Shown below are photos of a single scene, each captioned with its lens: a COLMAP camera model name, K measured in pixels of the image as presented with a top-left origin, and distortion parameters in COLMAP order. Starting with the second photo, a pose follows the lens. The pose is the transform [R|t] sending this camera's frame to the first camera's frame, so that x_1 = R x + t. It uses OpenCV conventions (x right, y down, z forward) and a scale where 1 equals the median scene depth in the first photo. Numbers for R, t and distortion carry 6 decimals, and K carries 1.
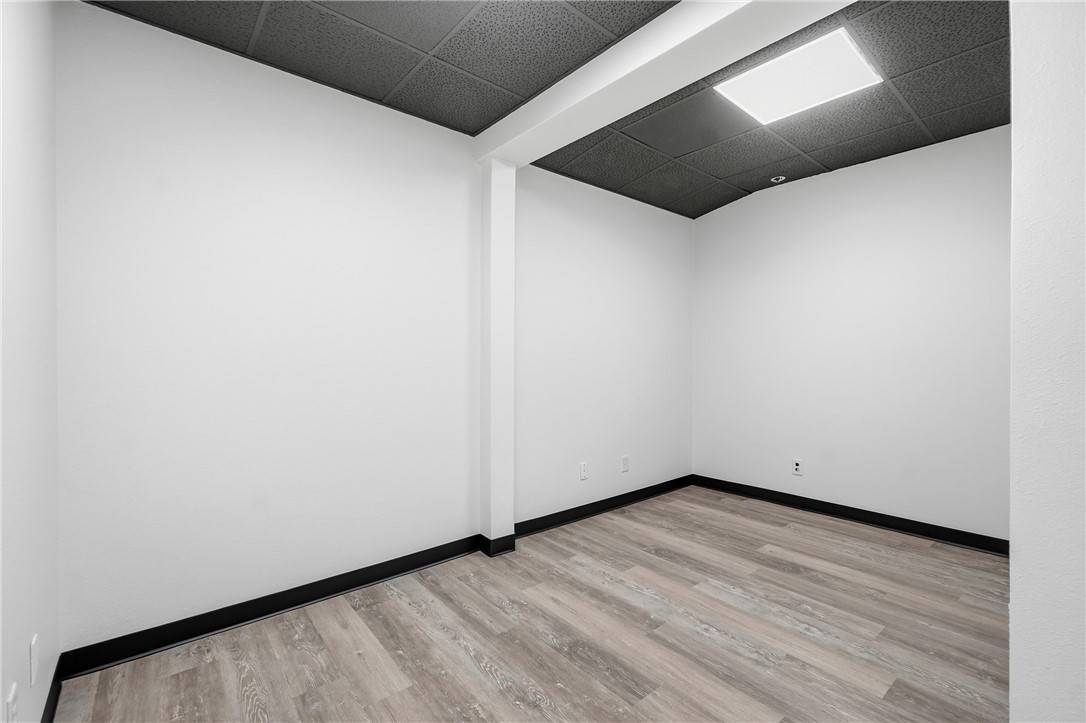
lens RADIAL K [[480.8, 0, 542.9], [0, 480.8, 360.2], [0, 0, 1]] dist [-0.011198, 0.001628]
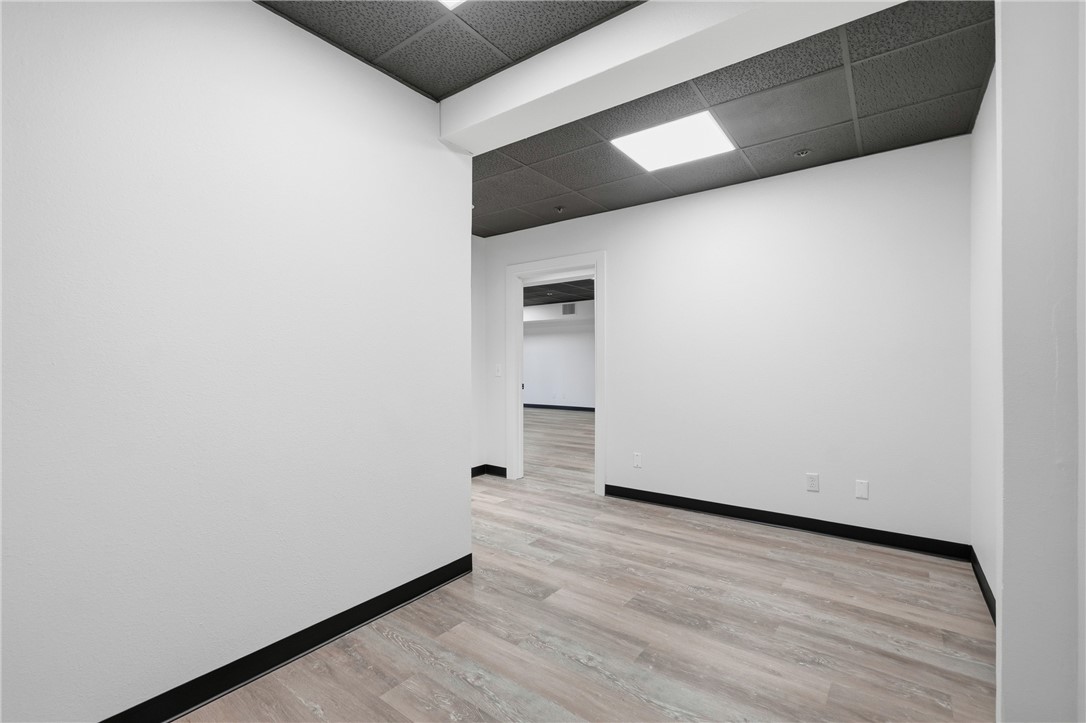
lens RADIAL K [[480.8, 0, 543.3], [0, 480.8, 361.8], [0, 0, 1]] dist [-0.011198, 0.001628]
pose [[-0.974100, 0.003599, -0.226089, 0.669771], [0.003385, 0.999993, 0.001337, -0.010665], [0.226092, 0.000537, -0.974106, 1.976524]]
